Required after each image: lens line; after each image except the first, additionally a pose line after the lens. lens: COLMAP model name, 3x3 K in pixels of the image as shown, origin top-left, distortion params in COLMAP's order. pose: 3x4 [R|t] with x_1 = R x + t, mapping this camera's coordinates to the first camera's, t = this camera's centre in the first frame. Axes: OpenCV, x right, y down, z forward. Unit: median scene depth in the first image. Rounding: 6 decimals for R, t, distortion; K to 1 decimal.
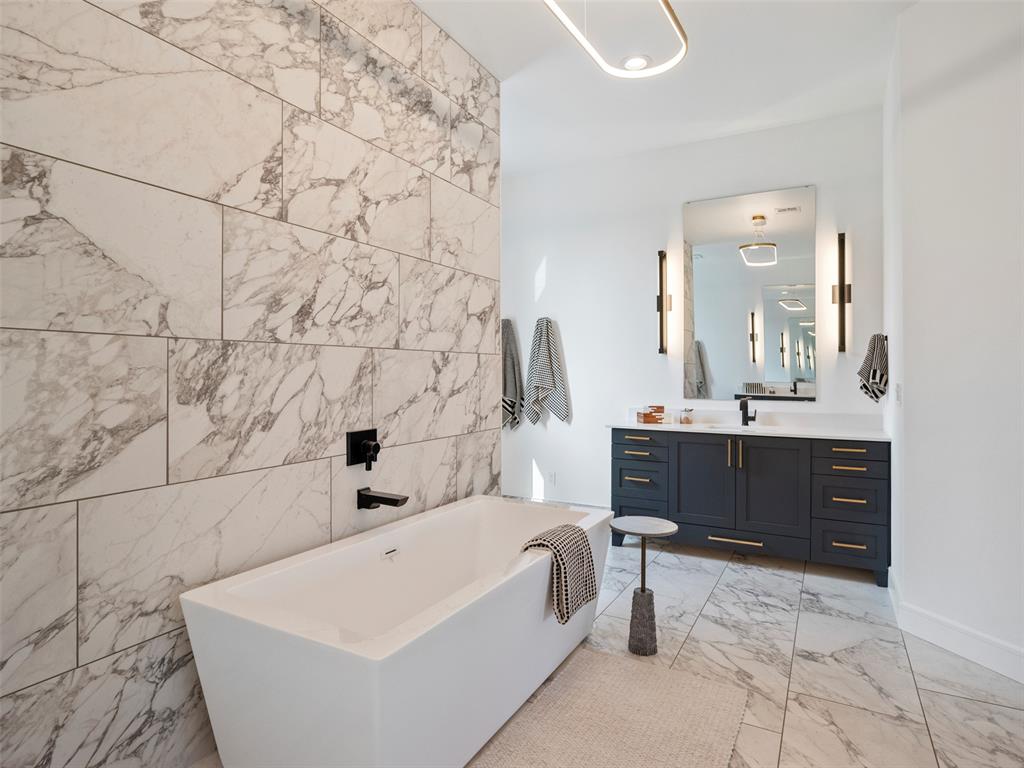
lens RADIAL K [[571.6, 0, 512.3], [0, 571.6, 378.9], [0, 0, 1]] dist [-0.017078, 0.002410]
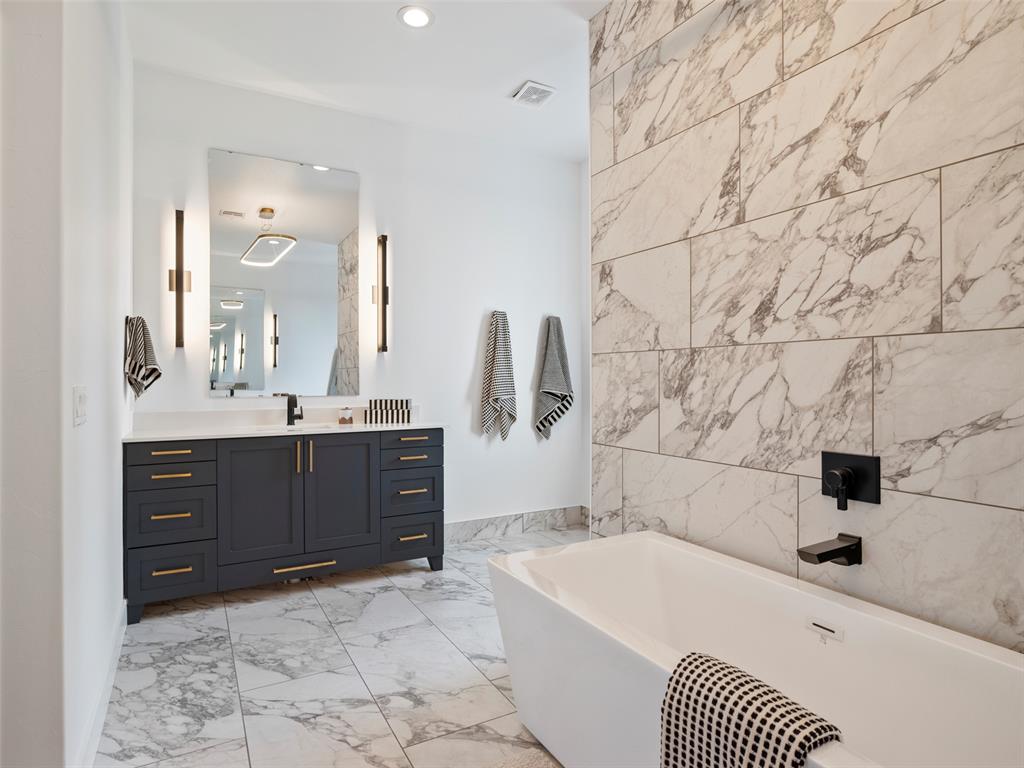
lens RADIAL K [[571.6, 0, 512.4], [0, 571.6, 379.7], [0, 0, 1]] dist [-0.017078, 0.002410]
pose [[-0.525229, 0.007602, -0.850927, 0.668577], [-0.002831, 0.999939, 0.010681, -0.011346], [0.850956, 0.008019, -0.525175, 1.193290]]
